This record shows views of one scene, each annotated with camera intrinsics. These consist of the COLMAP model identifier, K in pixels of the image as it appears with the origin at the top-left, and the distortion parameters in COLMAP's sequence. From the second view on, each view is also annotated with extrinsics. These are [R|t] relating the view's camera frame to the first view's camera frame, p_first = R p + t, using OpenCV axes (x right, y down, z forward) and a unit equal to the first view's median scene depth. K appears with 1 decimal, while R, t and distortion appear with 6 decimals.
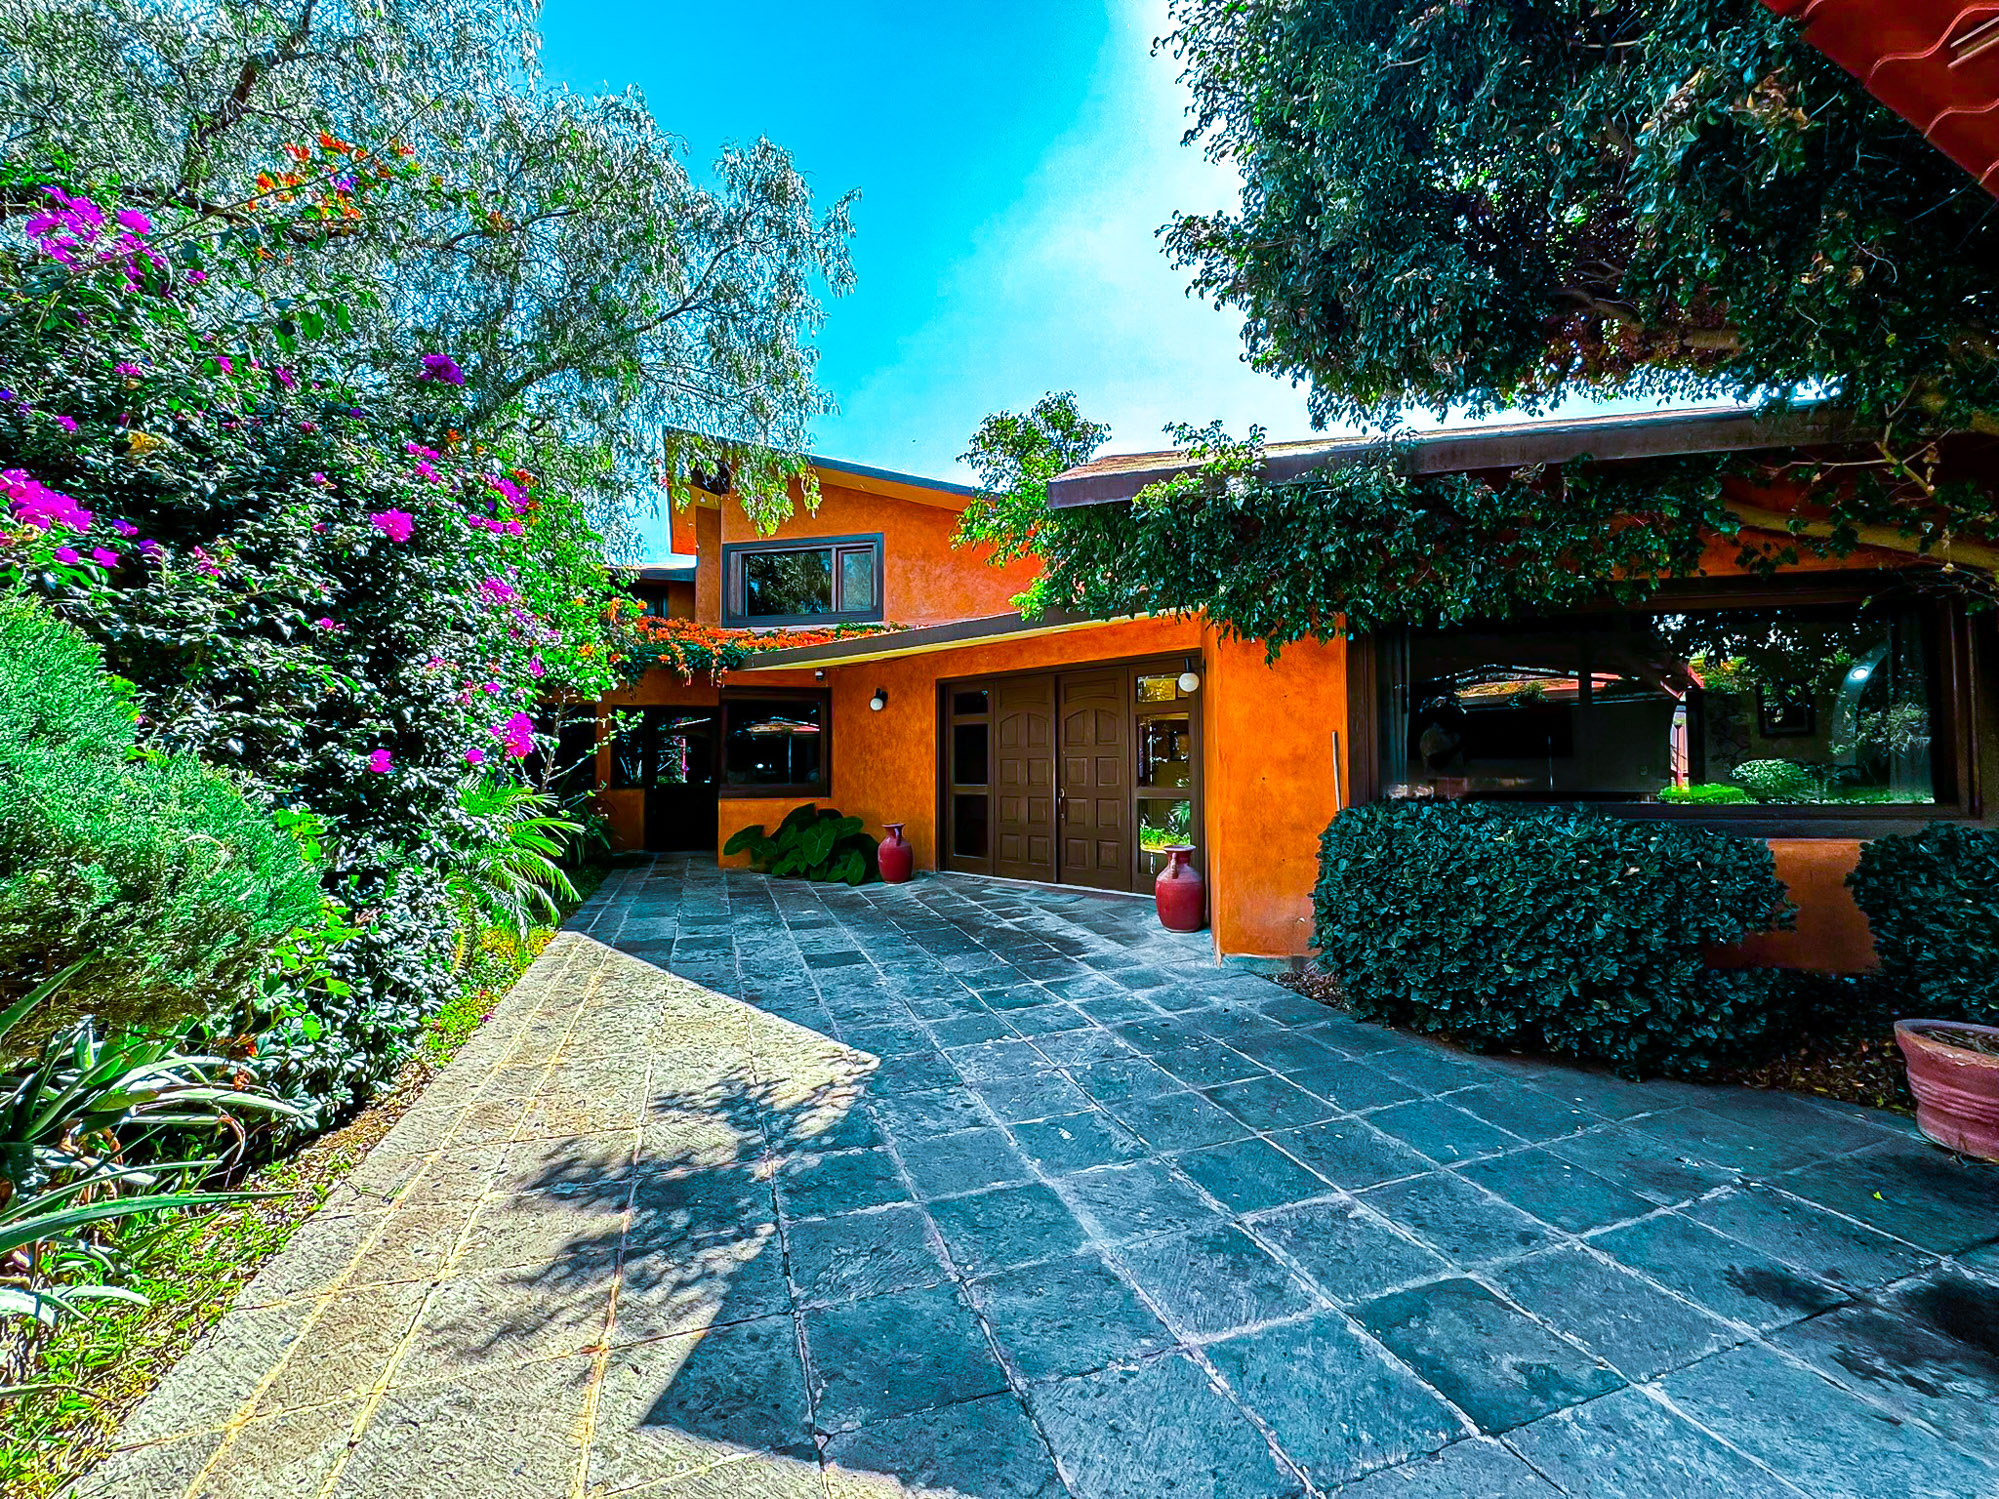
lens RADIAL K [[800.1, 0, 996.5], [0, 800.1, 751.7], [0, 0, 1]] dist [0.002554, 0.000329]
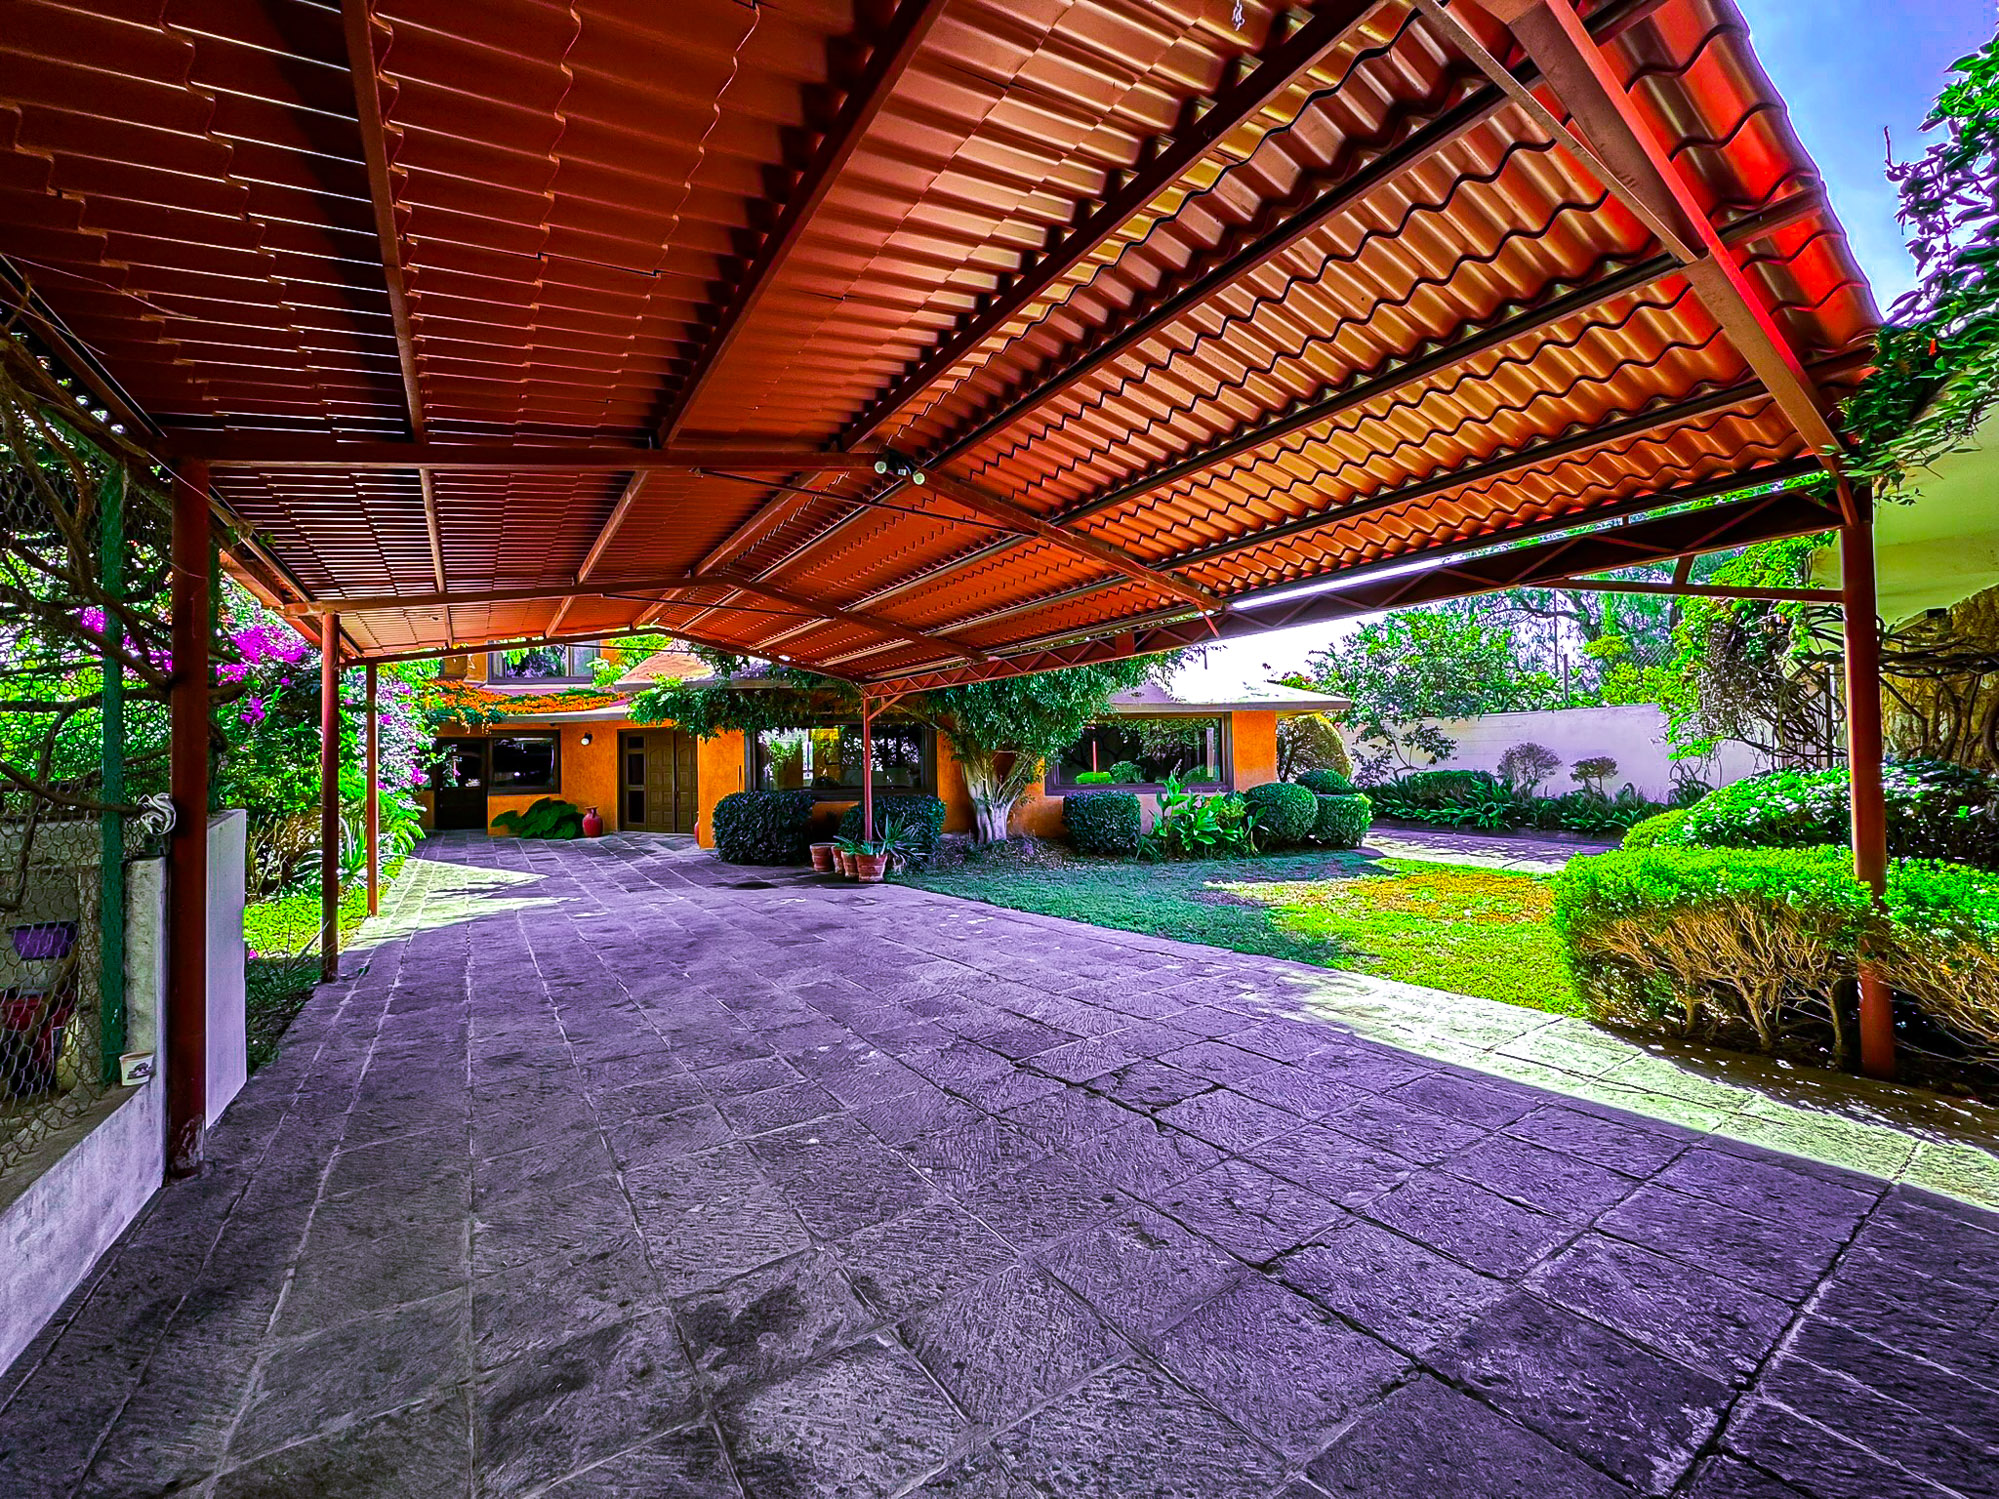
lens RADIAL K [[800.1, 0, 1000.4], [0, 800.1, 748.8], [0, 0, 1]] dist [0.002554, 0.000329]
pose [[0.970659, -0.004846, 0.240411, 0.335711], [0.003008, 0.999963, 0.008011, -0.056157], [-0.240441, -0.007053, 0.970638, -1.011506]]
